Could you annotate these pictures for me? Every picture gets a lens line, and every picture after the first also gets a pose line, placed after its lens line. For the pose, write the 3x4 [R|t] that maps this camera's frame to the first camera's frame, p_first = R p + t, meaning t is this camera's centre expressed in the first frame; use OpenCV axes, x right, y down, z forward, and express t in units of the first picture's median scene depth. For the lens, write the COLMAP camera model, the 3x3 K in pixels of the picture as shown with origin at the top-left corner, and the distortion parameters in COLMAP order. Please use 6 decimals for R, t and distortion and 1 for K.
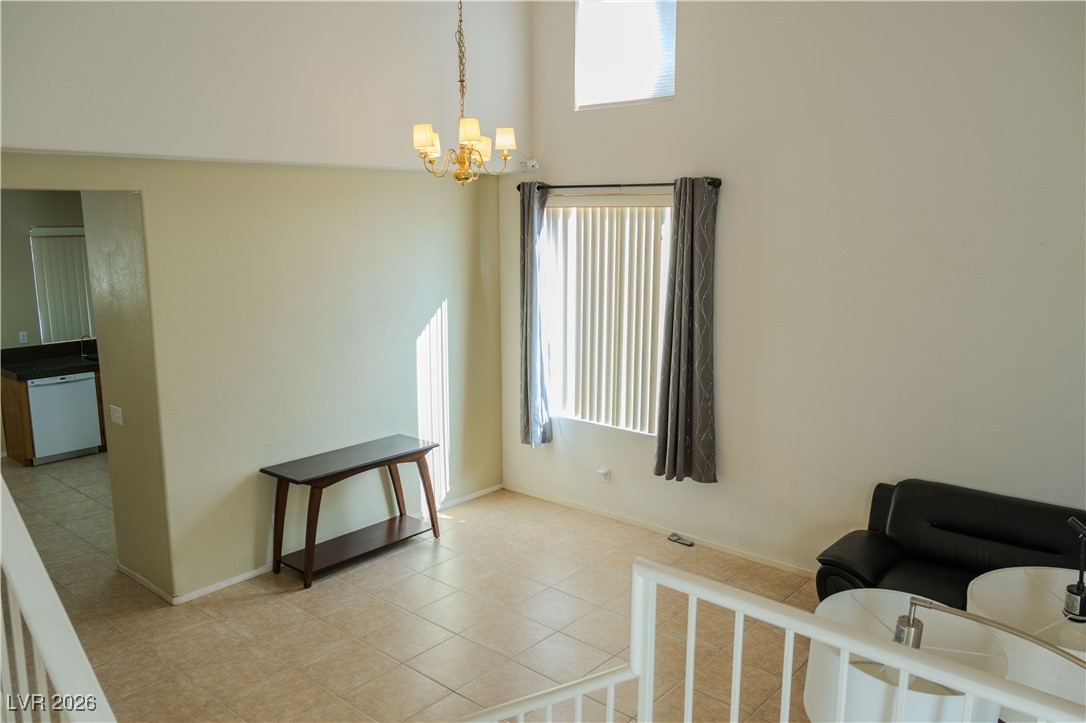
lens RADIAL K [[840.4, 0, 543.0], [0, 840.4, 361.5], [0, 0, 1]] dist [0.021121, -0.002646]
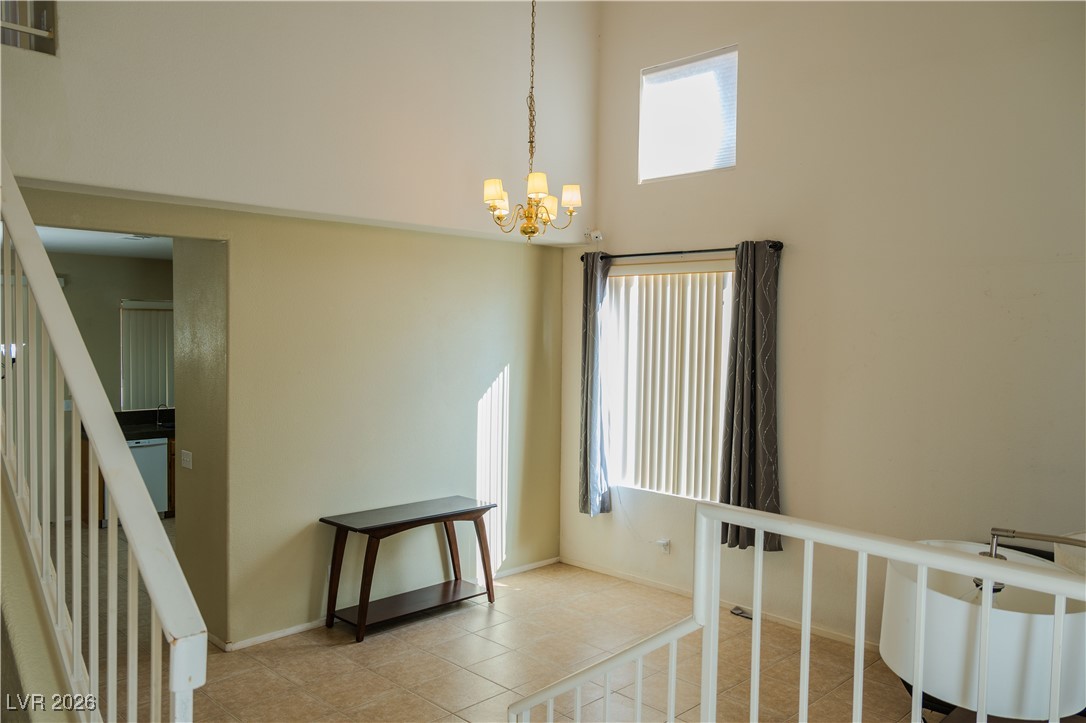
lens RADIAL K [[840.4, 0, 543.9], [0, 840.4, 368.1], [0, 0, 1]] dist [0.021121, -0.002646]
pose [[0.997418, 0.017672, -0.069602, -0.001980], [-0.027027, 0.990360, -0.135858, 0.076785], [0.066530, 0.137388, 0.988280, -0.001063]]
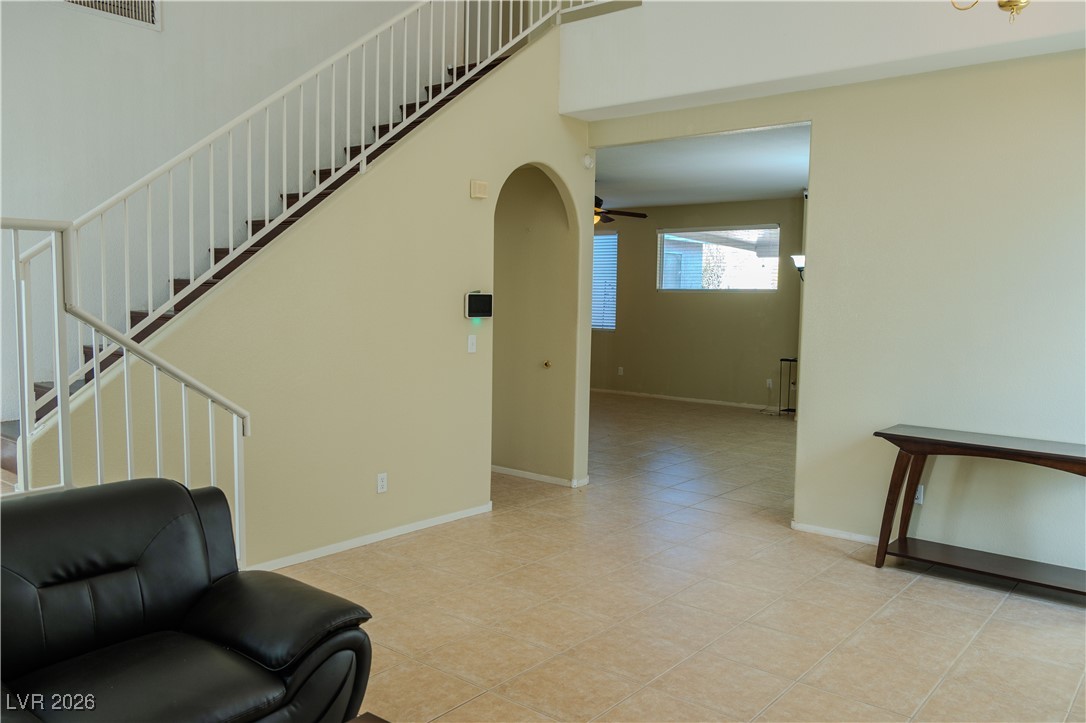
lens RADIAL K [[840.4, 0, 546.2], [0, 840.4, 362.1], [0, 0, 1]] dist [0.021121, -0.002646]
pose [[0.033501, 0.085830, -0.995746, 0.629681], [-0.191301, 0.978435, 0.077901, 0.045295], [0.980959, 0.187878, 0.049198, 0.599988]]
